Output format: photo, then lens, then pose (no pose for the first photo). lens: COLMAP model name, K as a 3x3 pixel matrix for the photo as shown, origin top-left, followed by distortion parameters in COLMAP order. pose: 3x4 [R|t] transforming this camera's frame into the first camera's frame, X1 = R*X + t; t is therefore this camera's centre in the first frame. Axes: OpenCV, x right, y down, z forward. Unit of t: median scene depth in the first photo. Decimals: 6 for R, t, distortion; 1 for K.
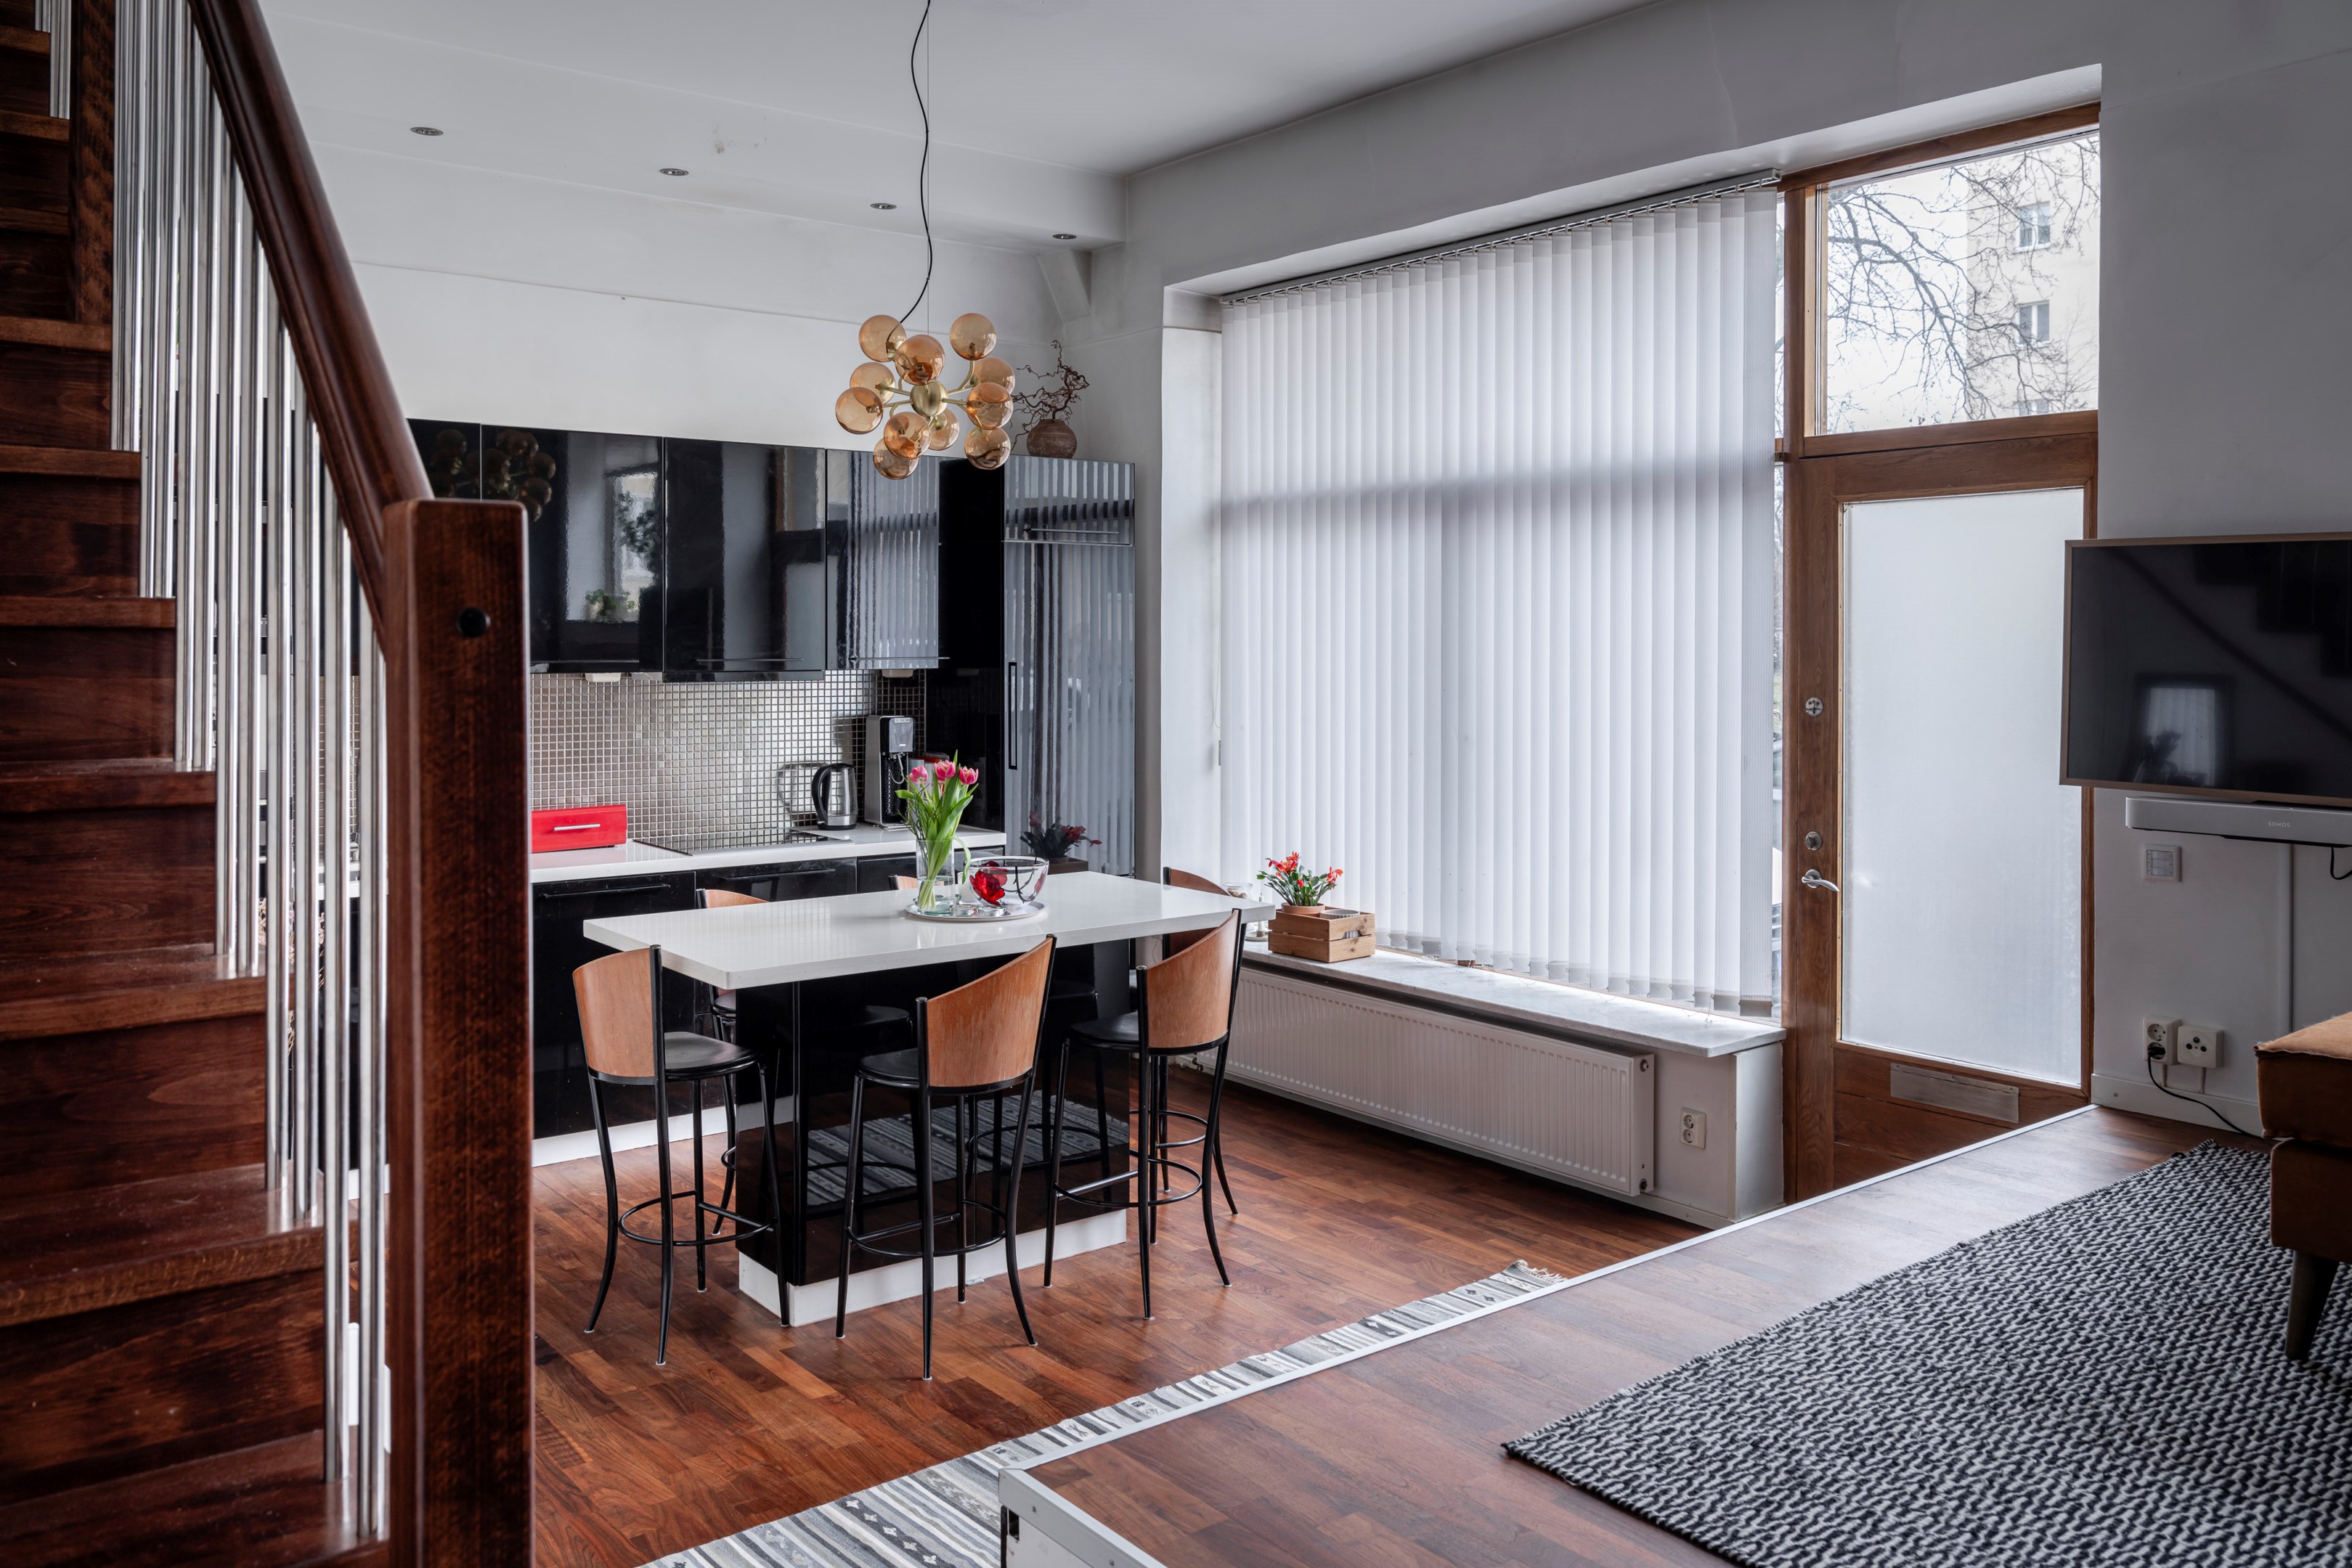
lens RADIAL K [[1809.2, 0, 1206.0], [0, 1809.2, 678.5], [0, 0, 1]] dist [0.002940, -0.000284]
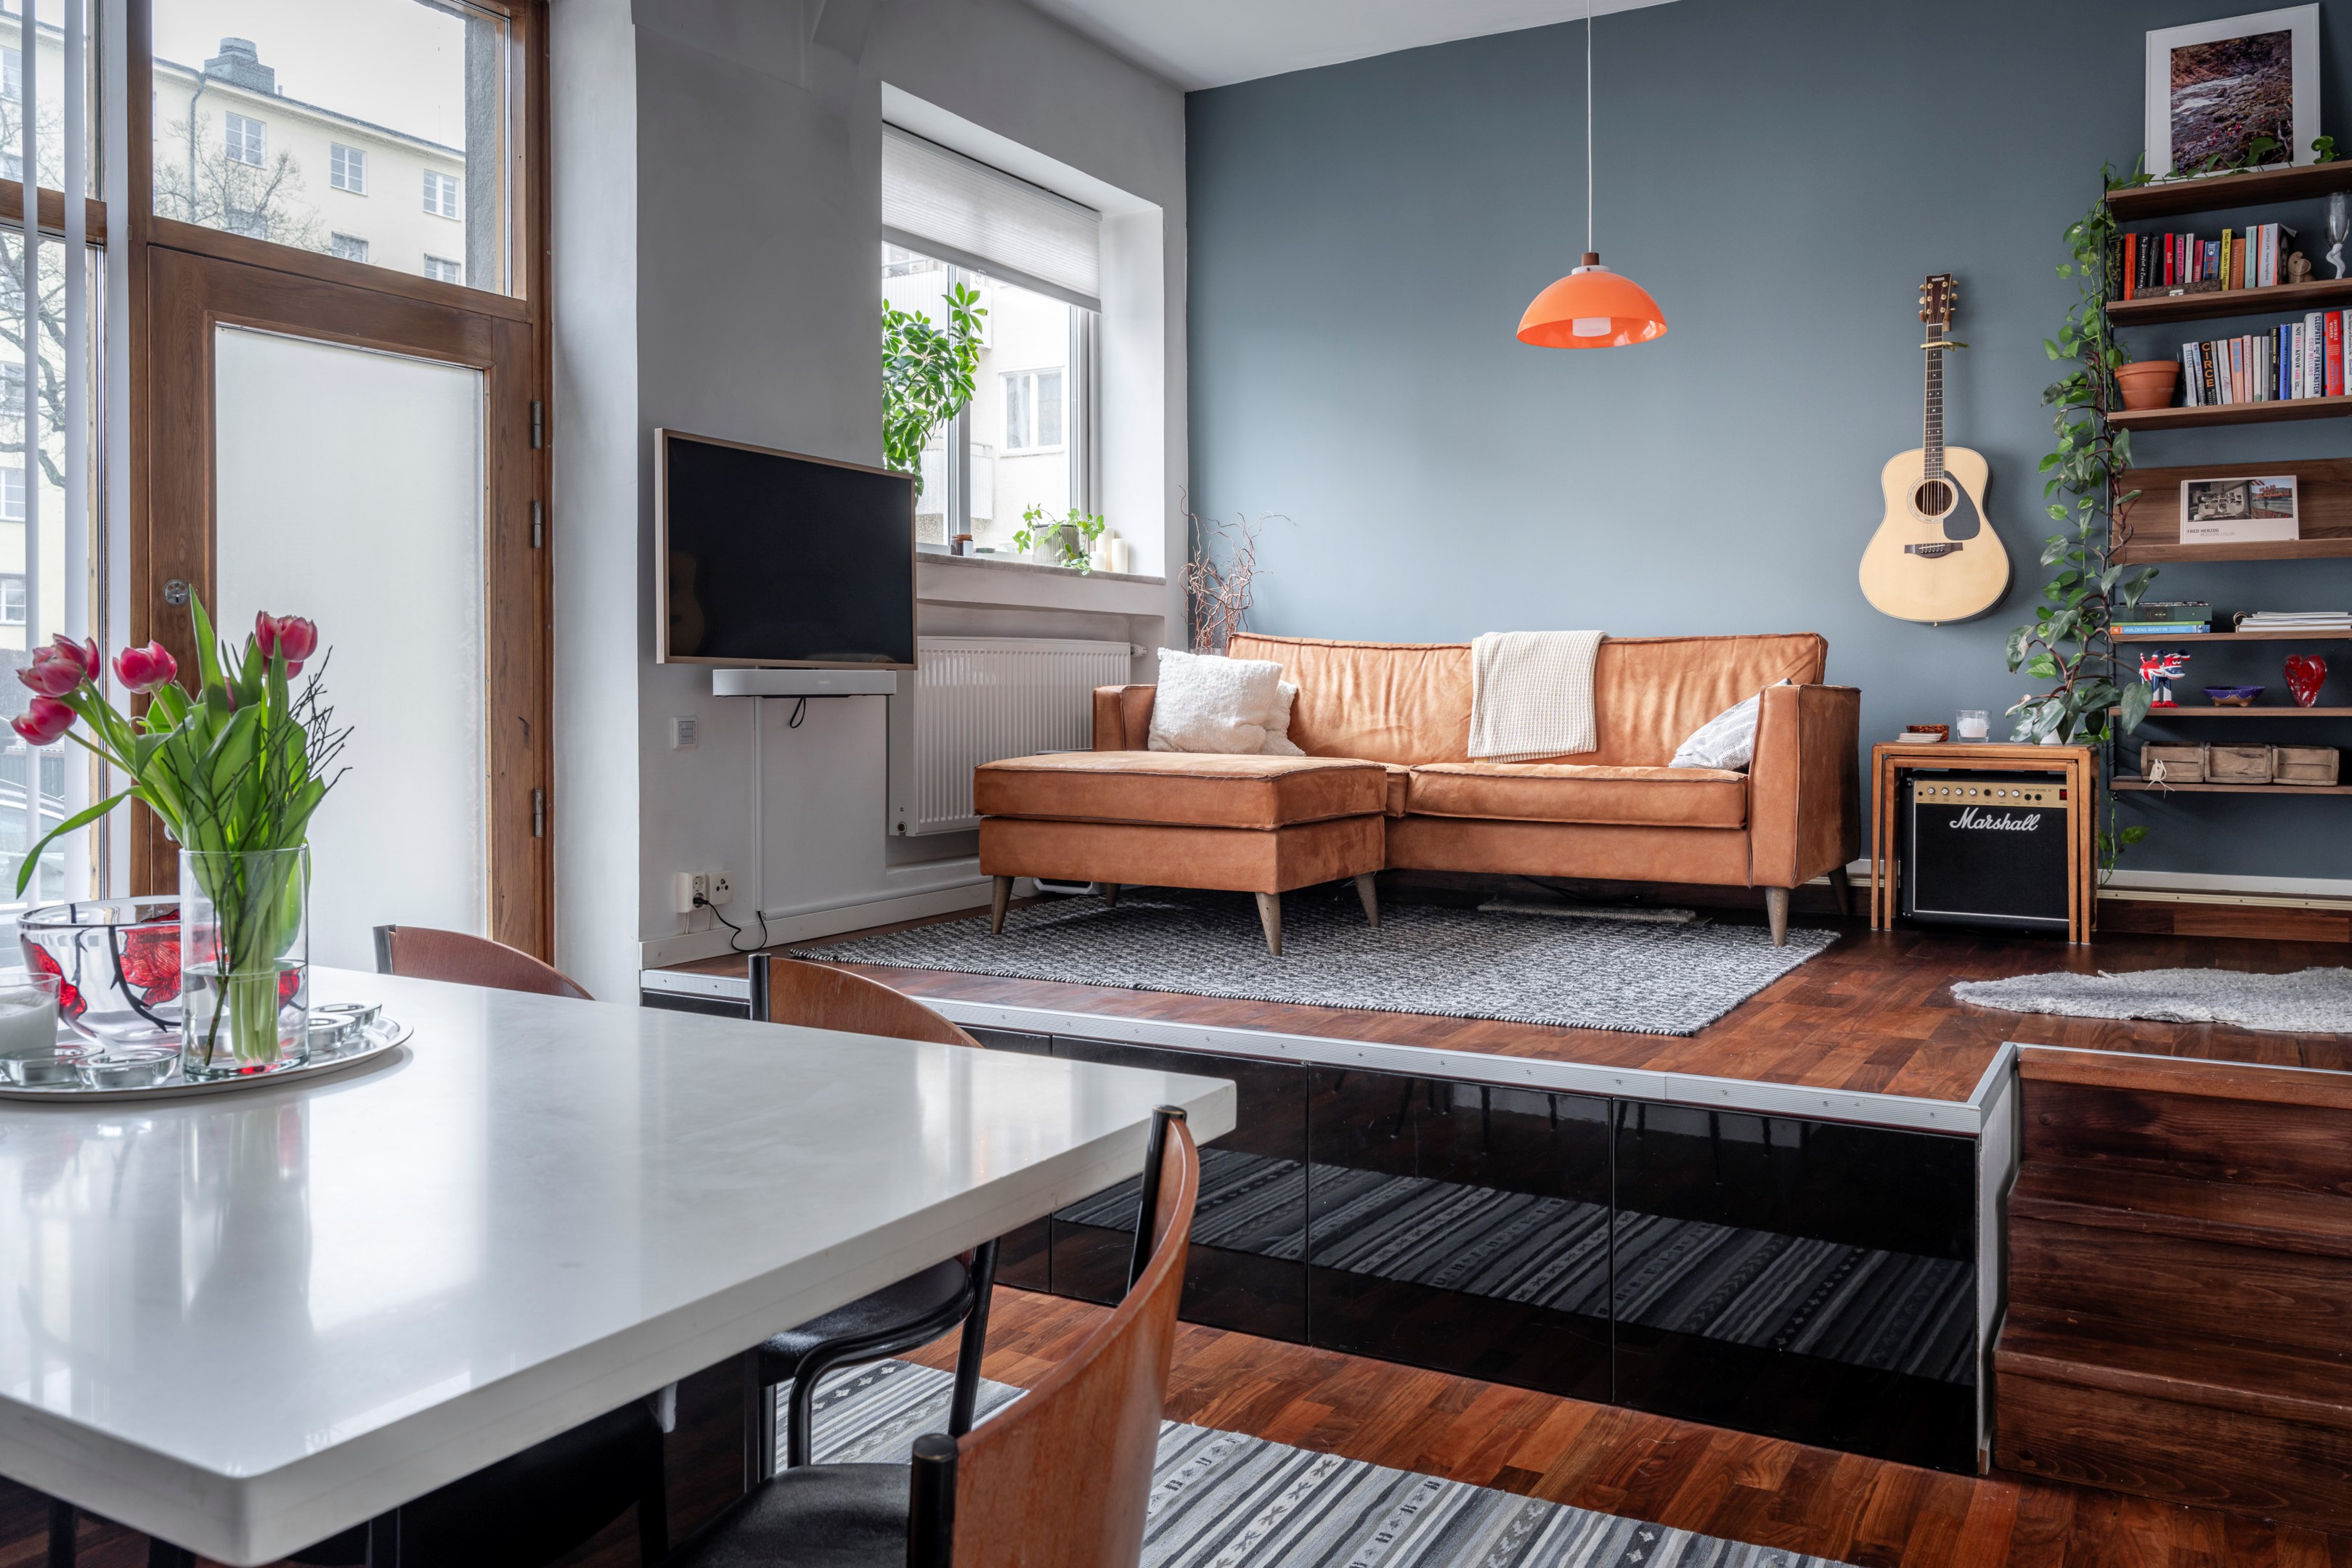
lens RADIAL K [[1809.2, 0, 1206.0], [0, 1809.2, 678.5], [0, 0, 1]] dist [0.002940, -0.000284]
pose [[-0.358959, 0.005960, 0.933334, -0.421287], [0.024911, 0.999685, 0.003197, 0.049634], [-0.933021, 0.024398, -0.358994, 0.751254]]
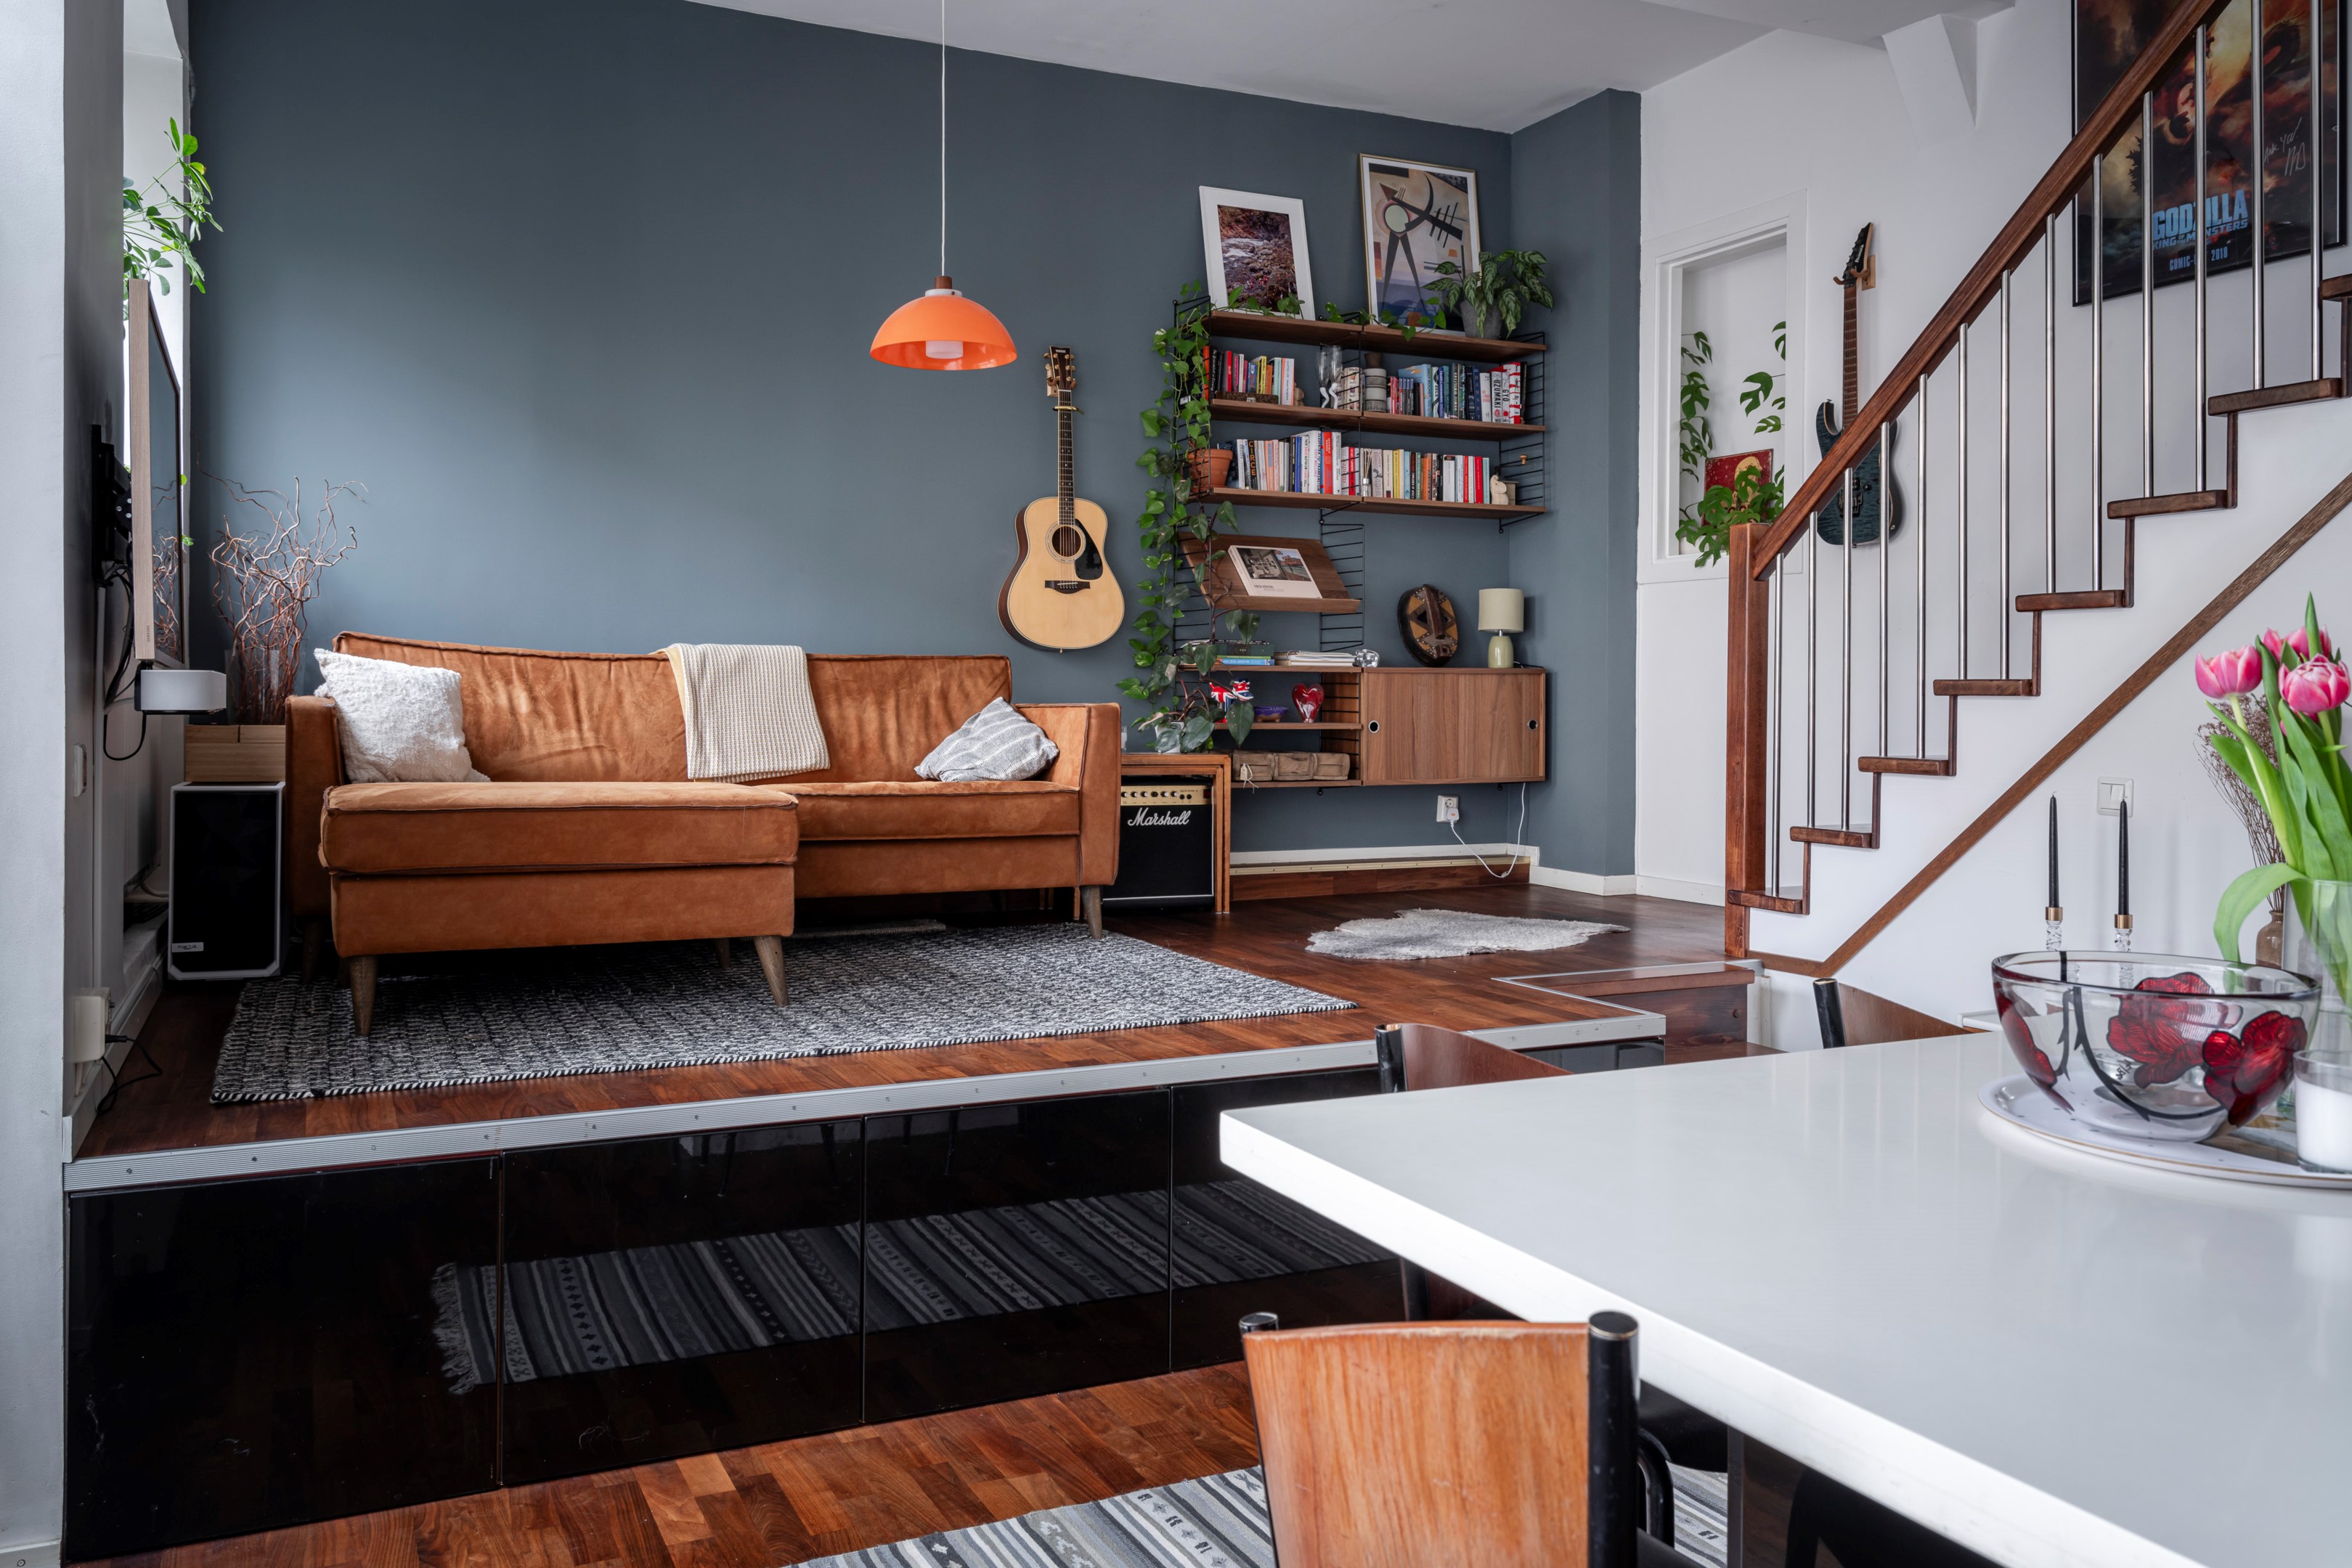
lens RADIAL K [[1787.5, 0, 1164.9], [0, 1787.5, 705.0], [0, 0, 1]] dist [-0.013357, 0.043395]
pose [[-0.971345, -0.004946, 0.237623, -0.019881], [0.000545, 0.999734, 0.023037, 0.042093], [-0.237674, 0.022506, -0.971084, 1.062618]]
